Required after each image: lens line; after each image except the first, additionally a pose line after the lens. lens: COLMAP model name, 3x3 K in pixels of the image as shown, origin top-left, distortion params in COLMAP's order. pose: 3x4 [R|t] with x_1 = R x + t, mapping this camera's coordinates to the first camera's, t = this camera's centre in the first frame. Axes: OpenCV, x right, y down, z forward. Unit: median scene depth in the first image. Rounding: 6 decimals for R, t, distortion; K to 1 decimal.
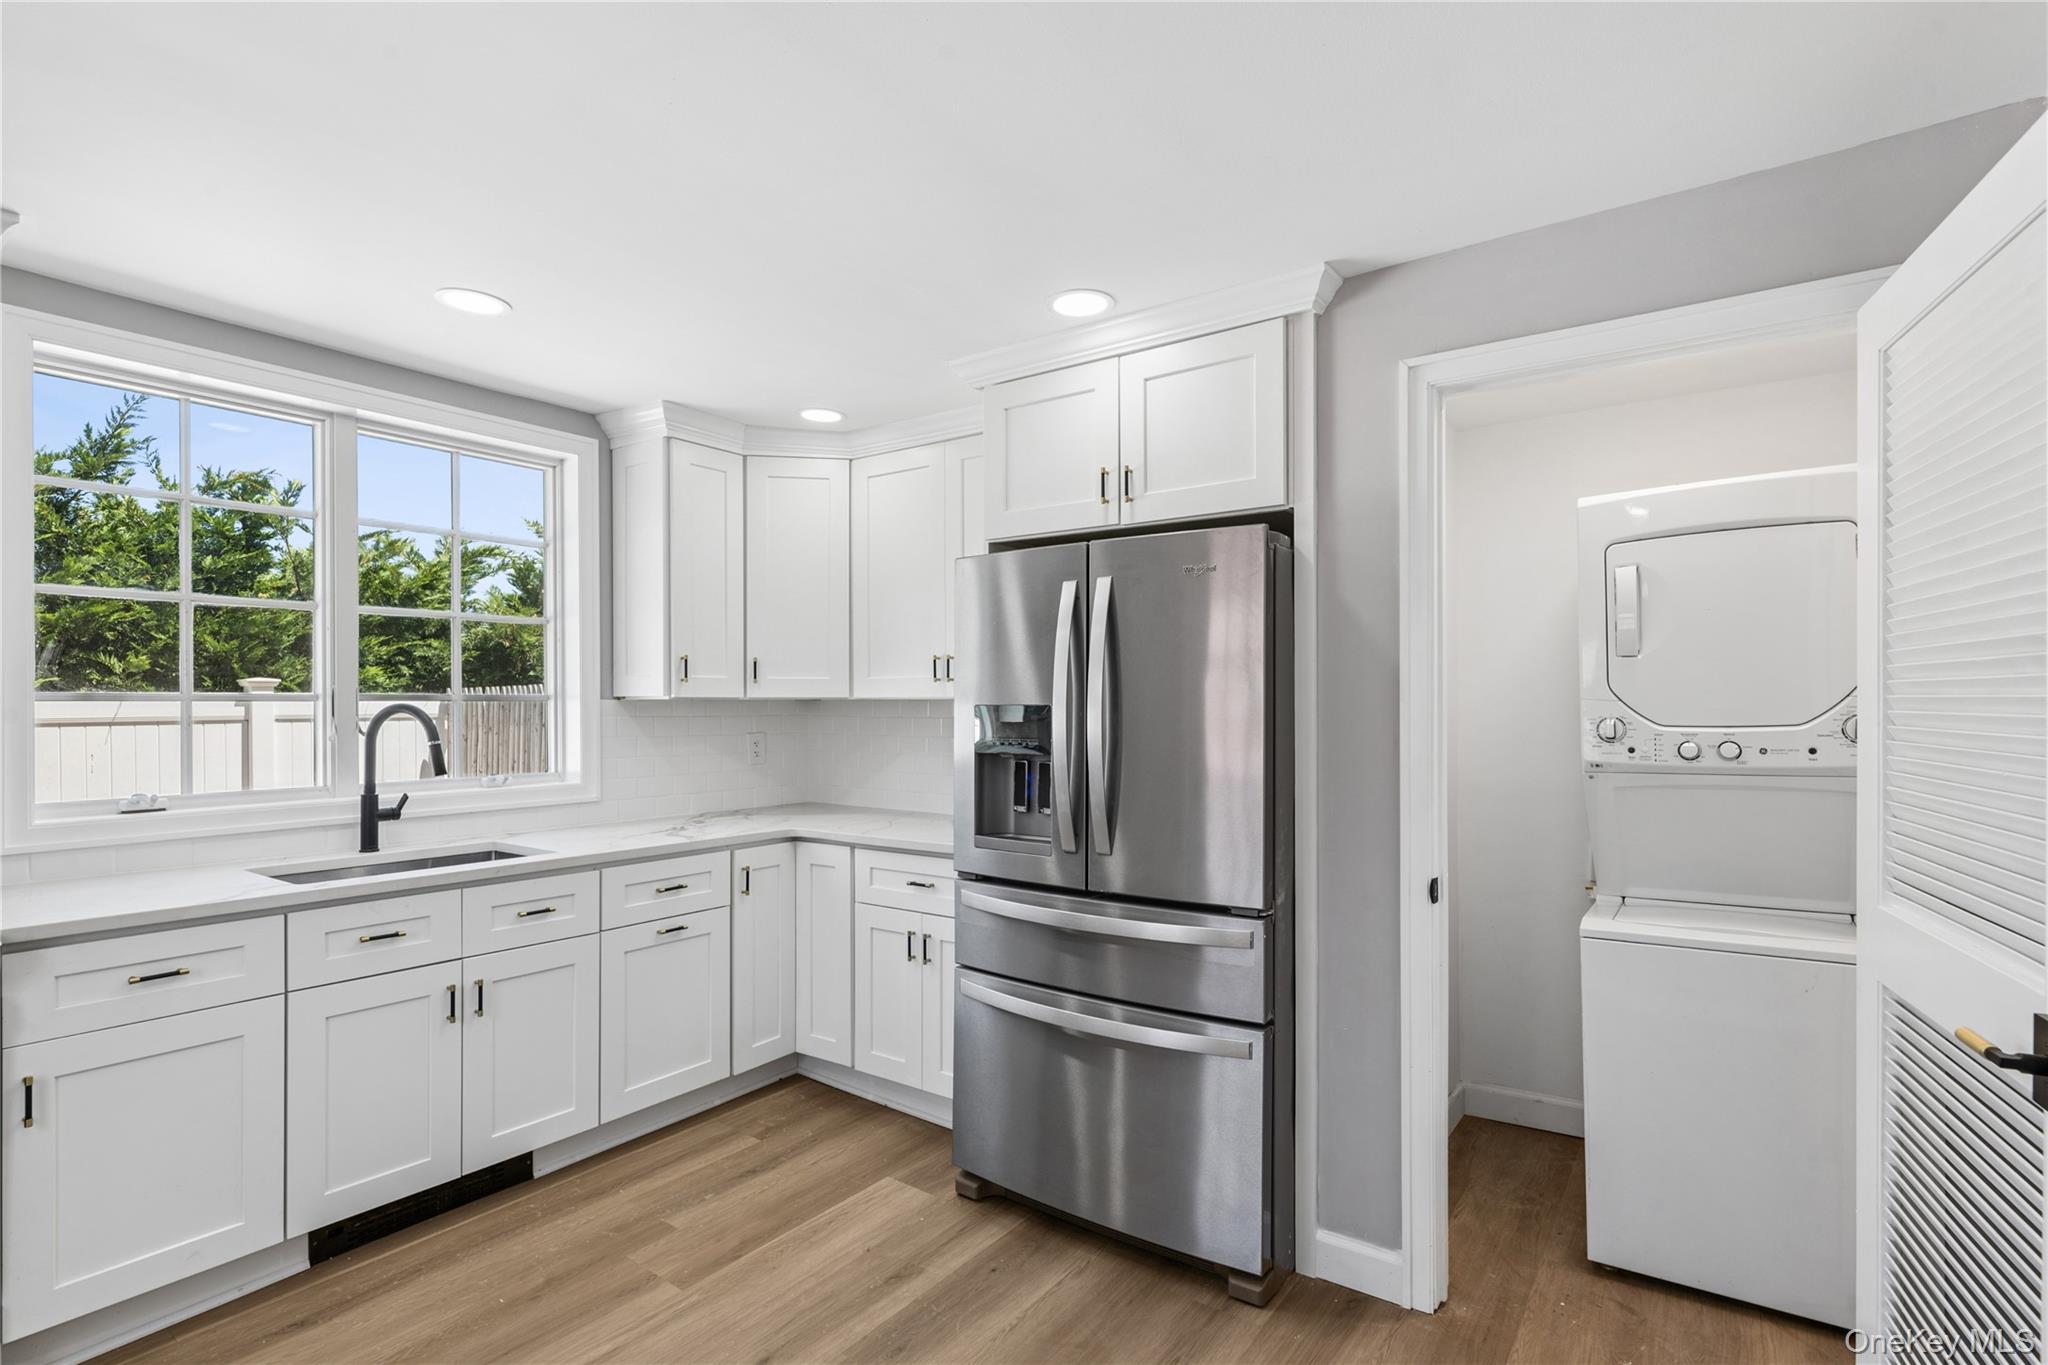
lens RADIAL K [[987.9, 0, 993.1], [0, 987.9, 704.2], [0, 0, 1]] dist [-0.000026, -0.001611]
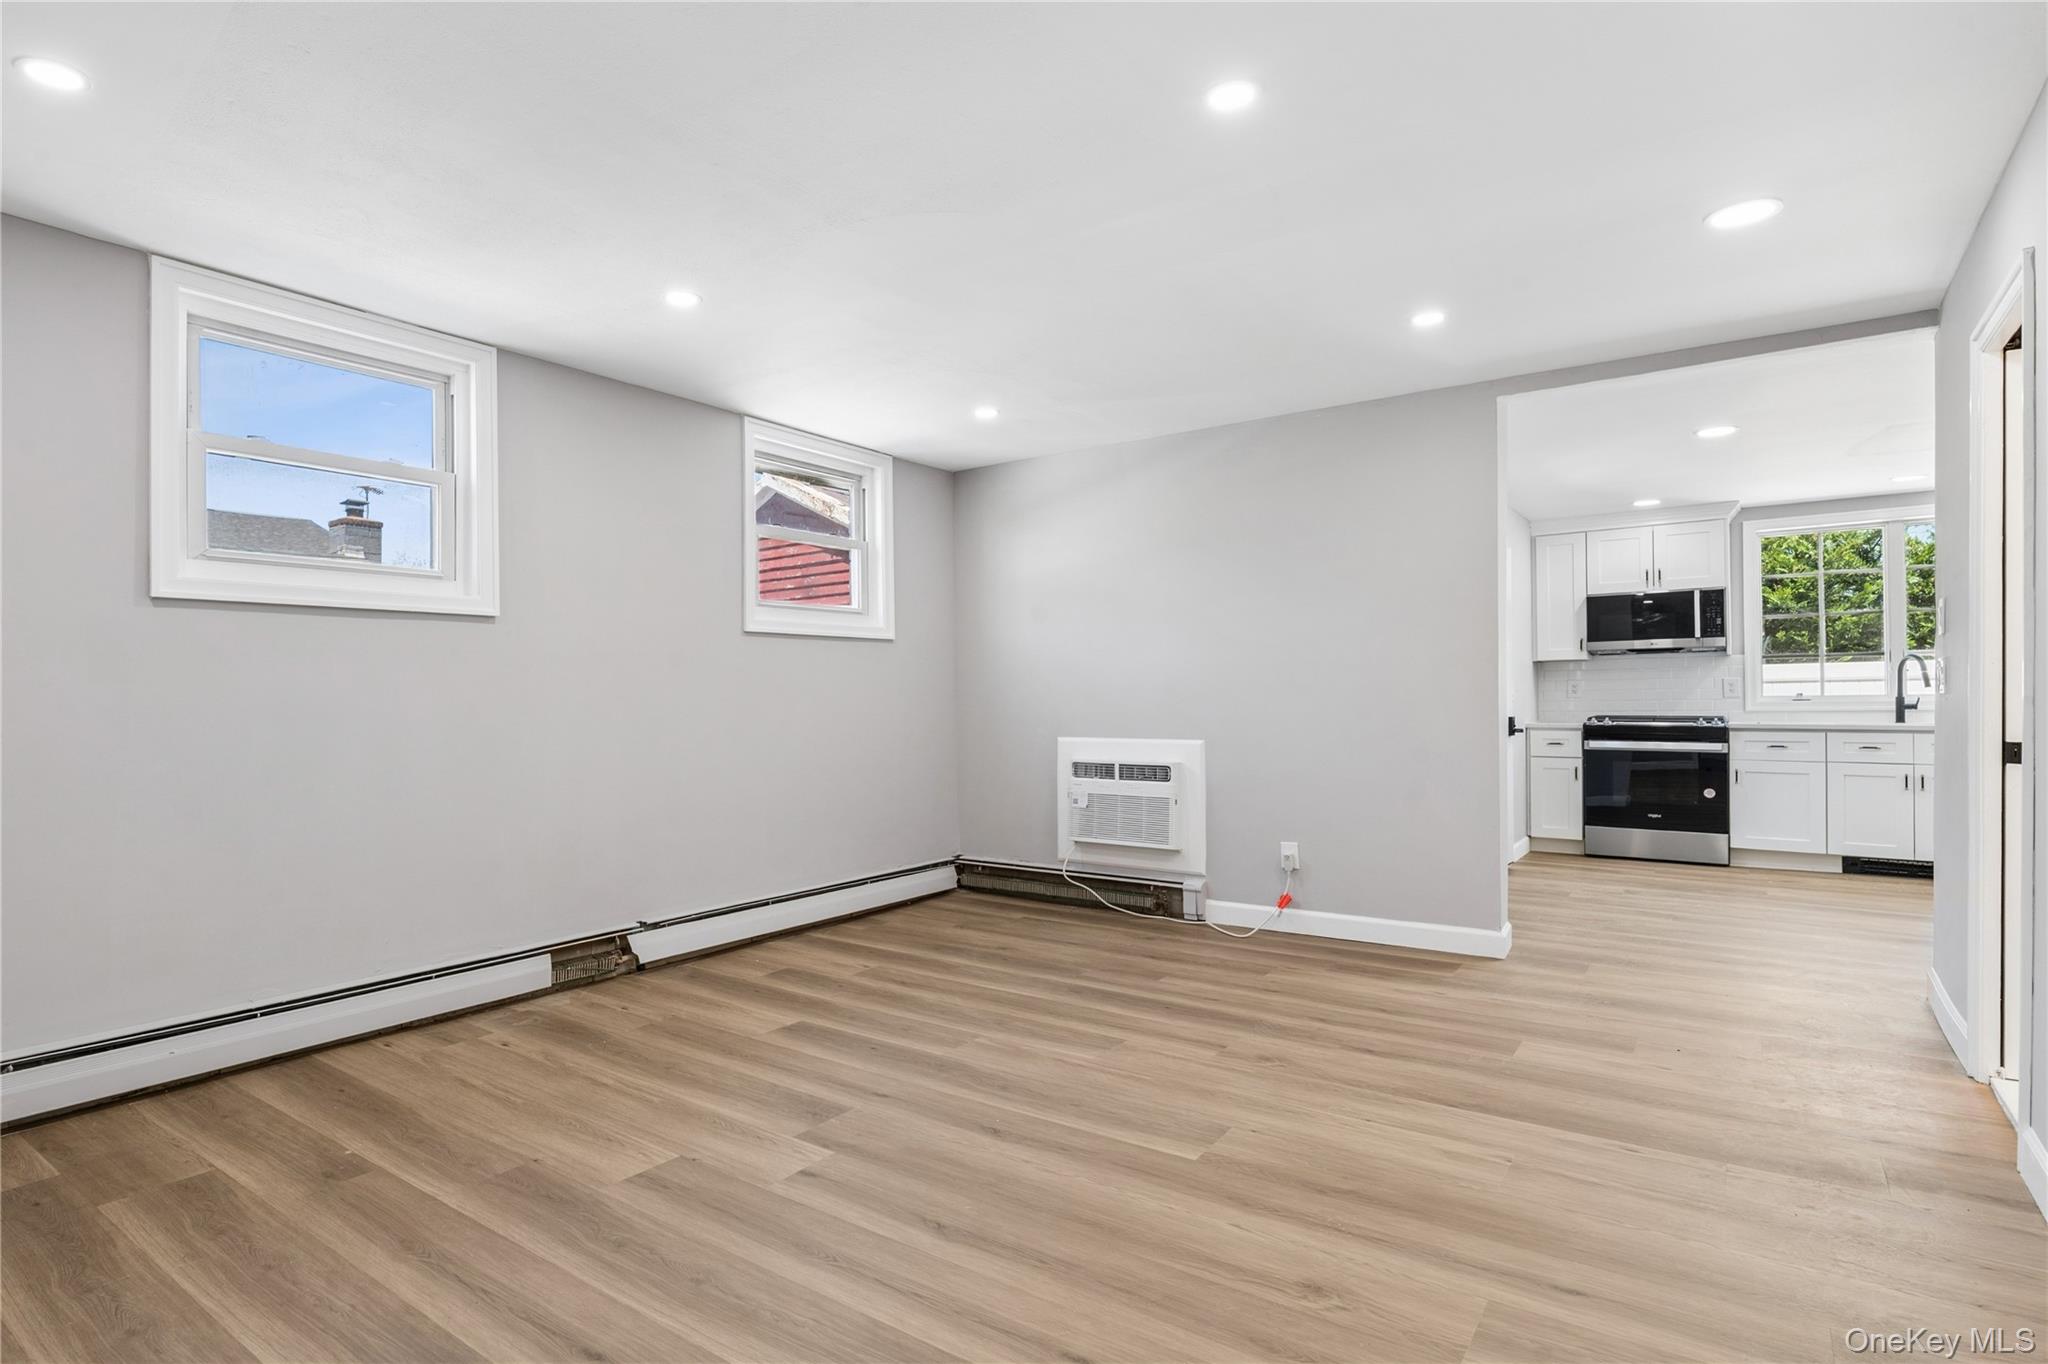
lens RADIAL K [[938.2, 0, 983.9], [0, 938.2, 683.9], [0, 0, 1]] dist [-0.000052, -0.000468]
pose [[-0.041949, -0.011779, -0.999050, 1.515216], [0.003515, 0.999923, -0.011937, 0.080259], [0.999114, -0.004012, -0.041904, -0.927543]]
